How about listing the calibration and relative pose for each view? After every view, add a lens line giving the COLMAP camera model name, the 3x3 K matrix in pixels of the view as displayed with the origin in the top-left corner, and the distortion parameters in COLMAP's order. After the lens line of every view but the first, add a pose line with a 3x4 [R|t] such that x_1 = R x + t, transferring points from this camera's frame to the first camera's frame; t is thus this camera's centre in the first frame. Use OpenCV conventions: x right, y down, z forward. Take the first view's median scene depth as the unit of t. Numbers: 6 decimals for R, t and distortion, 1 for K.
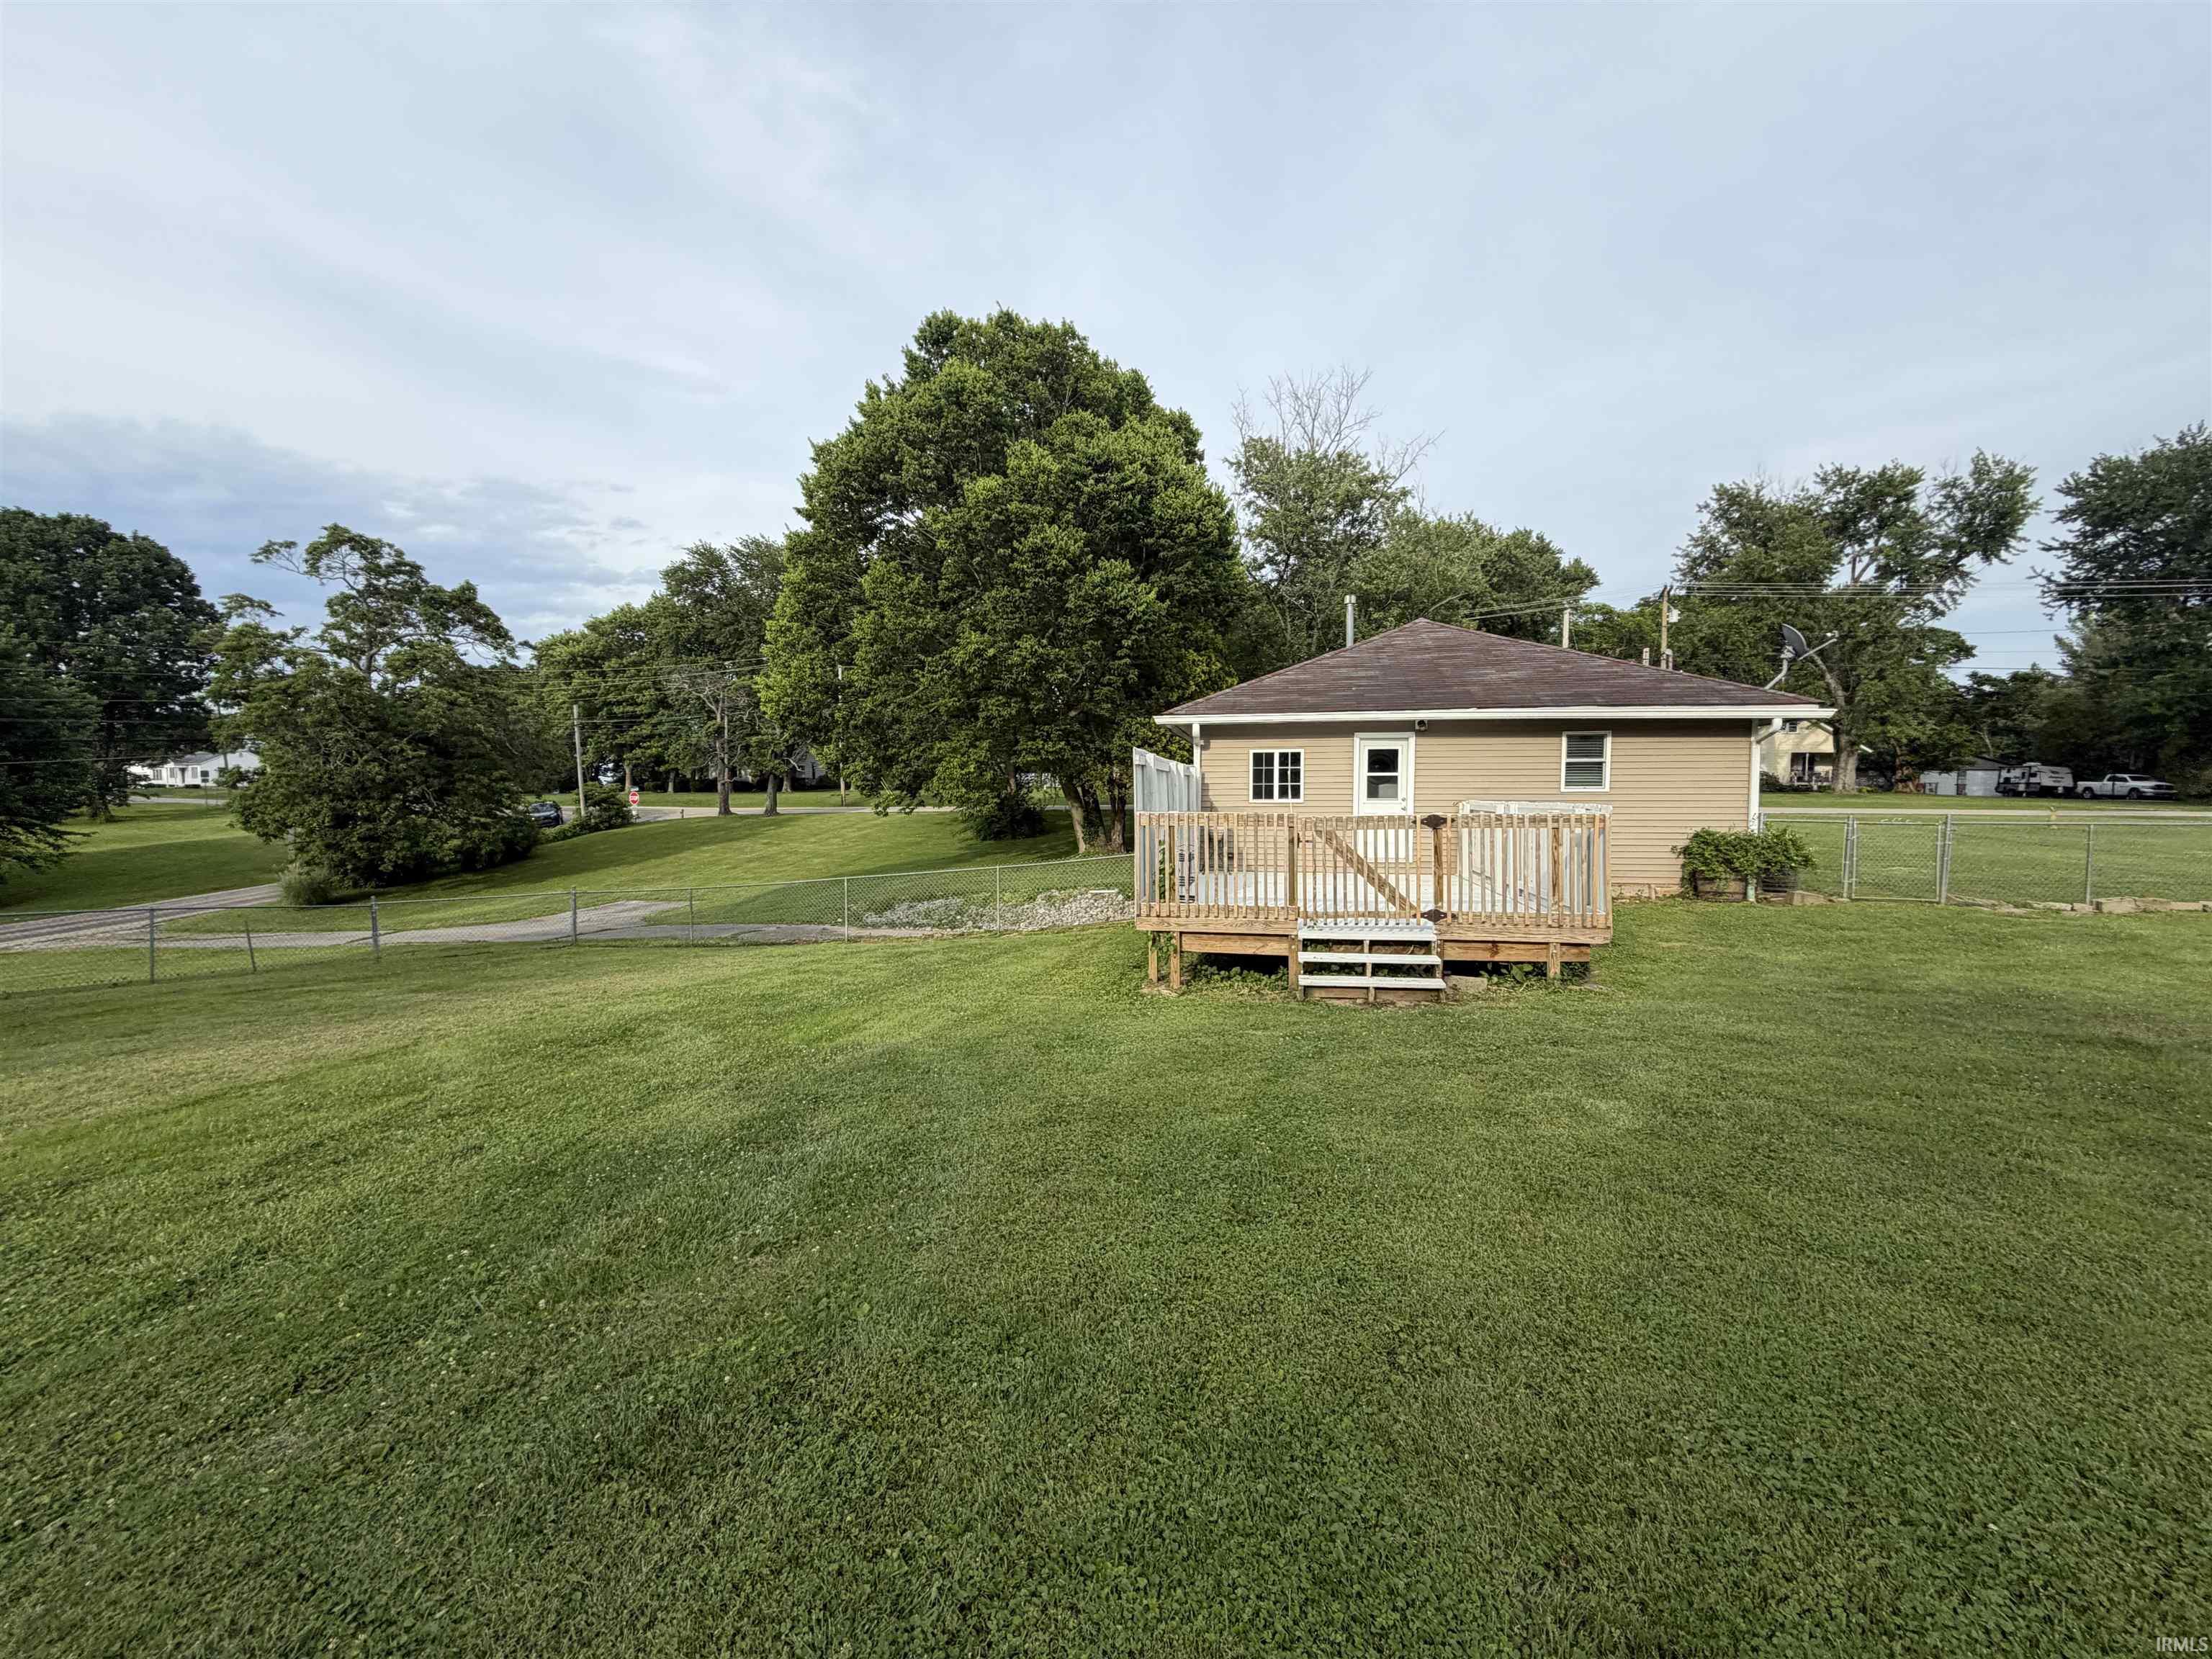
lens RADIAL K [[874.7, 0, 1100.1], [0, 874.7, 835.9], [0, 0, 1]] dist [-0.002341, 0.001091]
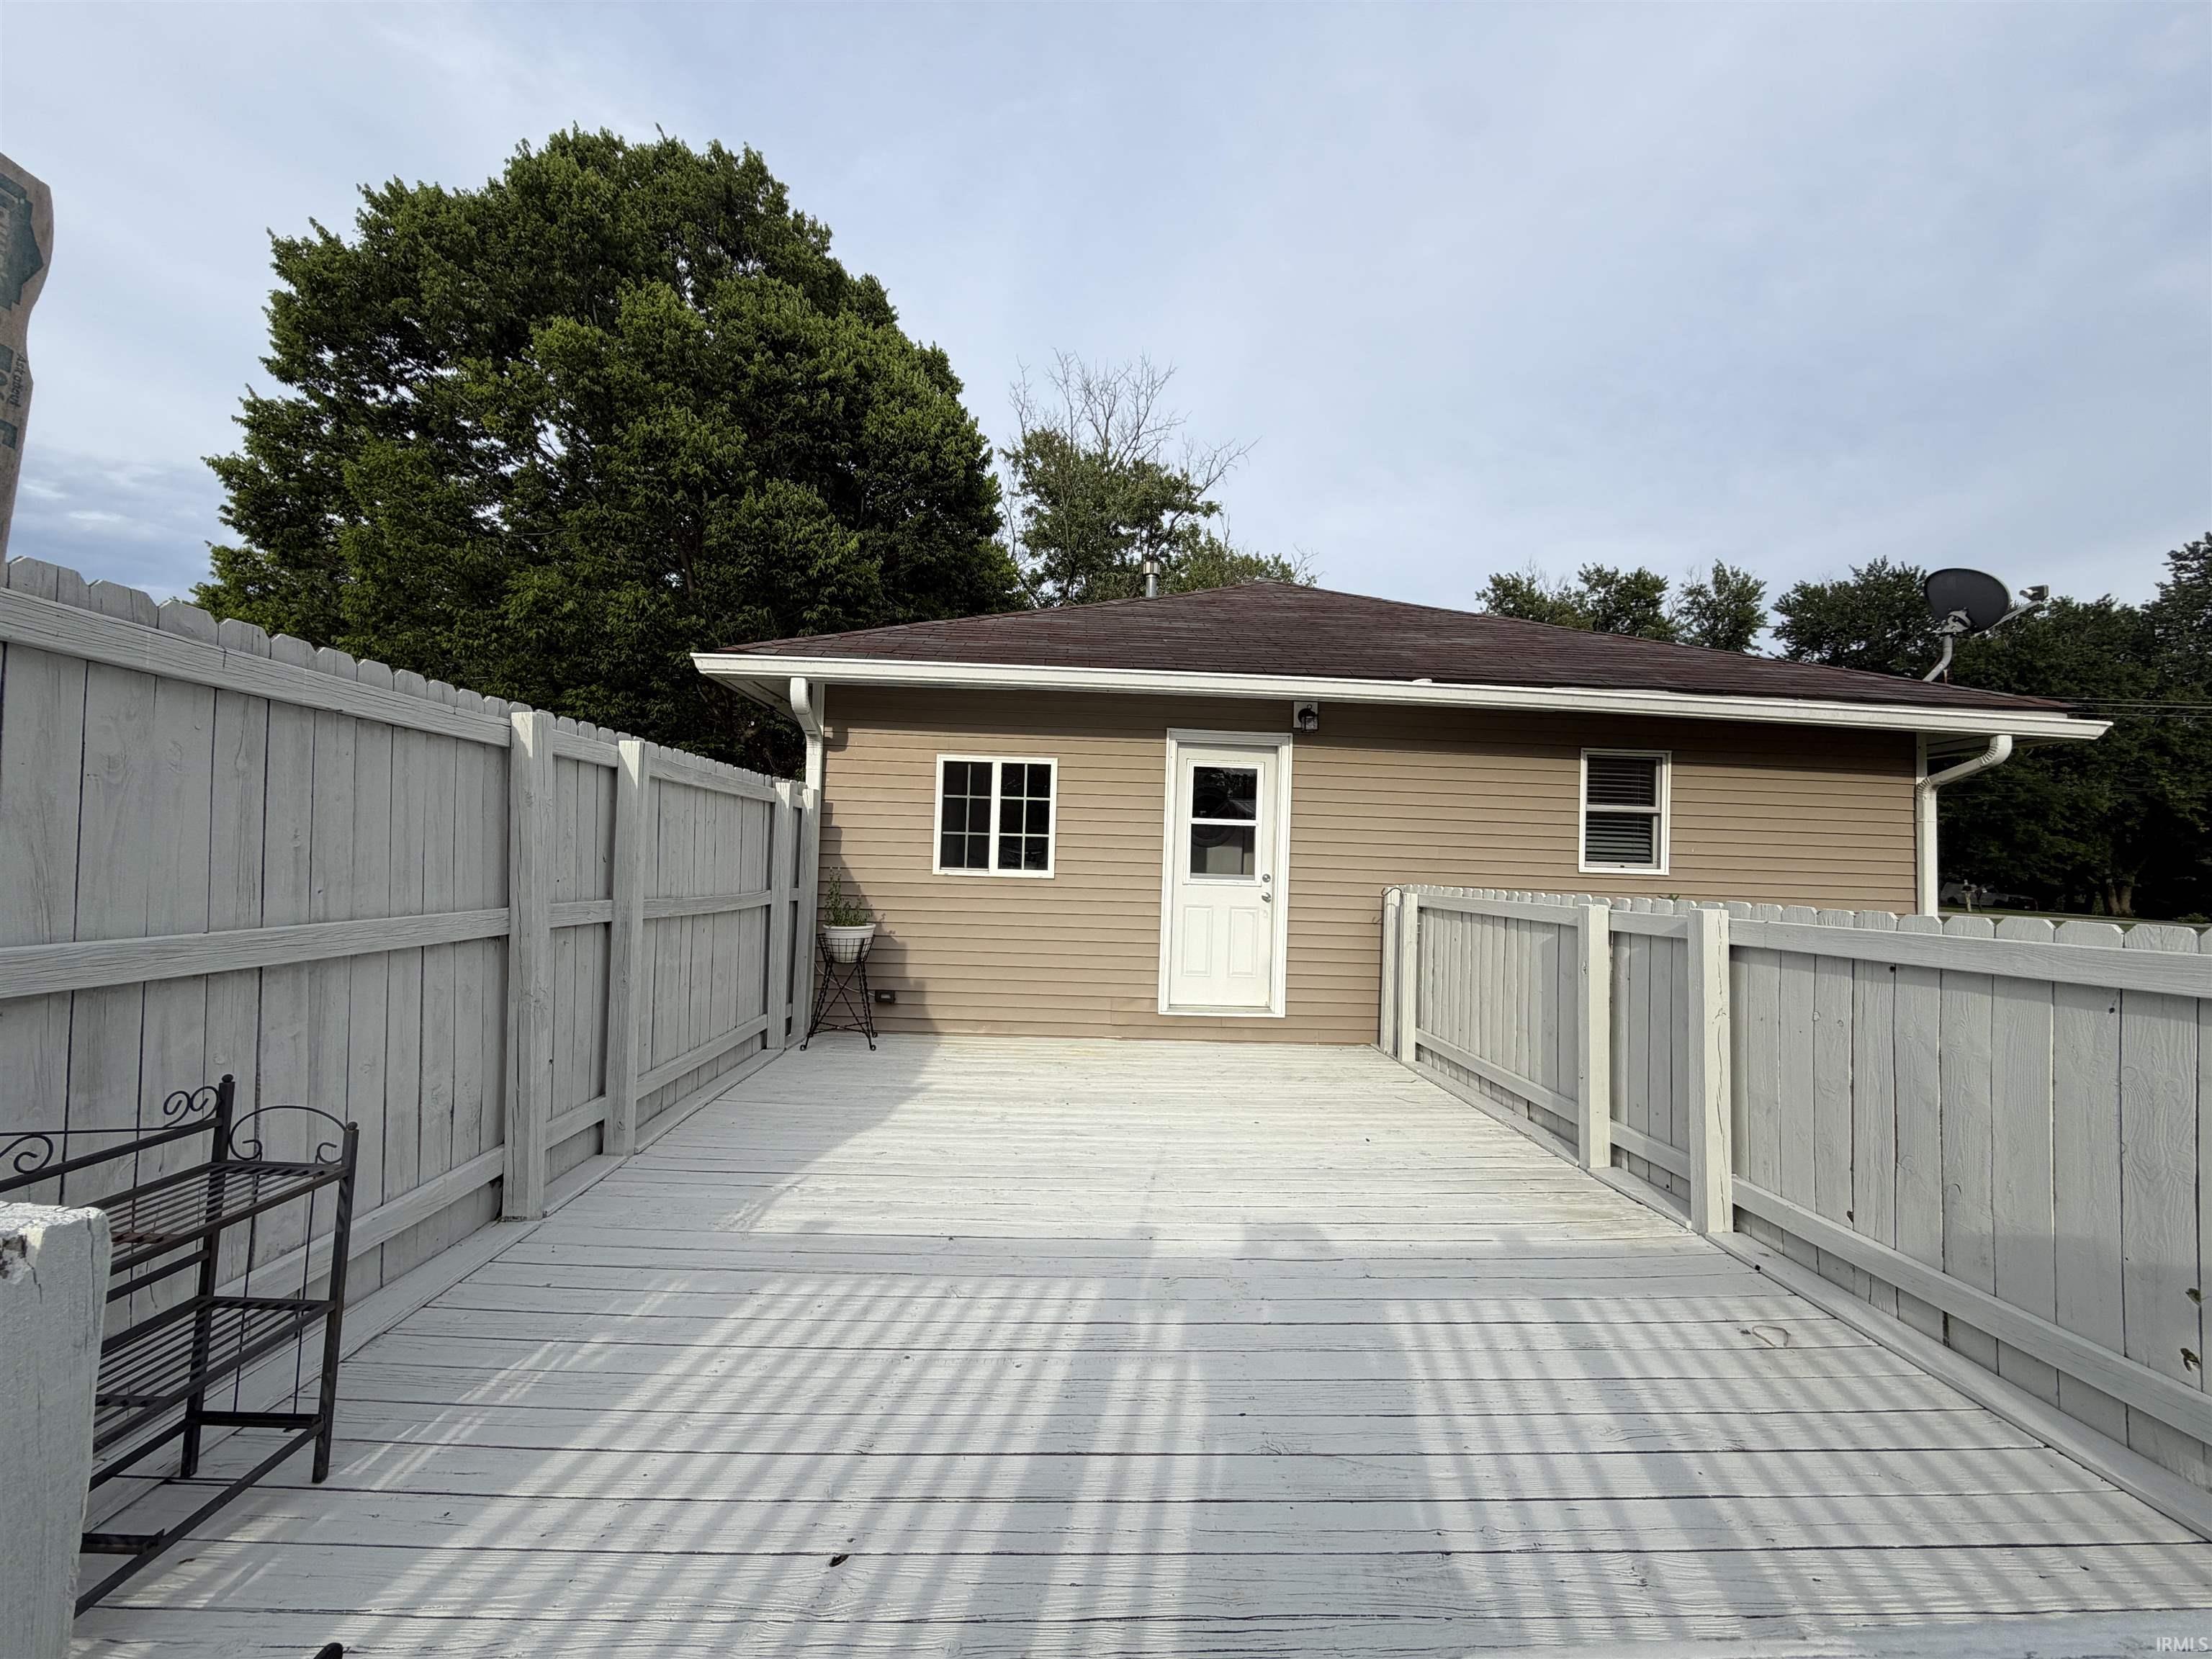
lens RADIAL K [[874.7, 0, 1097.2], [0, 874.7, 835.1], [0, 0, 1]] dist [-0.002341, 0.001091]
pose [[0.972751, 0.041236, 0.228157, 0.095756], [-0.022859, 0.996320, -0.082612, -0.015099], [-0.230724, 0.075145, 0.970113, 0.354210]]
